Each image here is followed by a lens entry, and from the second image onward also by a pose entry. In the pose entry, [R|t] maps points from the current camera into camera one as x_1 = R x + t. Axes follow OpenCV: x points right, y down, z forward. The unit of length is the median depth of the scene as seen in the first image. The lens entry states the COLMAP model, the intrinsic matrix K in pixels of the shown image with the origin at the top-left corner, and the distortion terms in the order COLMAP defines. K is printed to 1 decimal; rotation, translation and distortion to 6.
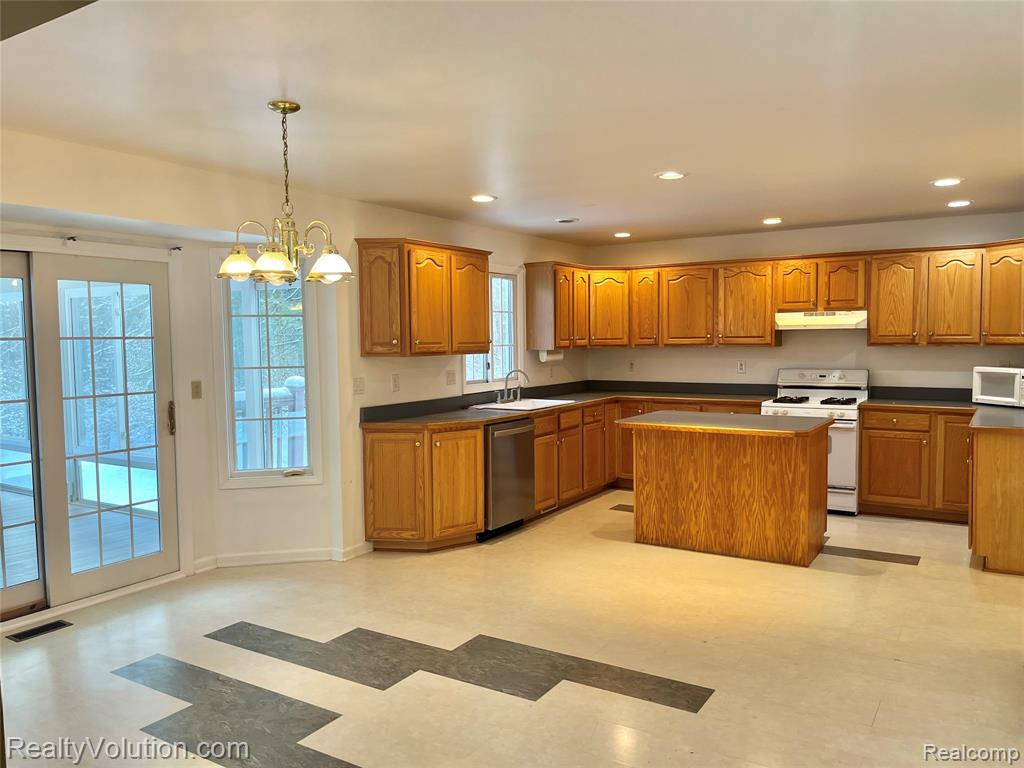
lens RADIAL K [[772.9, 0, 514.0], [0, 772.9, 383.4], [0, 0, 1]] dist [0.043905, -0.061746]
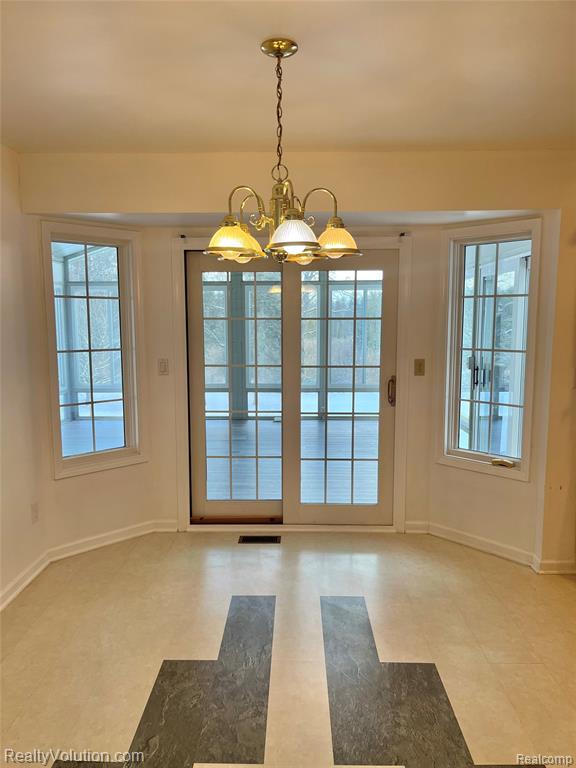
lens RADIAL K [[579.7, 0, 287.9], [0, 579.7, 386.4], [0, 0, 1]] dist [0.043905, -0.061746]
pose [[0.512286, 0.115098, -0.851067, 0.184835], [-0.057505, 0.993352, 0.099726, -0.034895], [0.856887, -0.002148, 0.515499, 0.429853]]
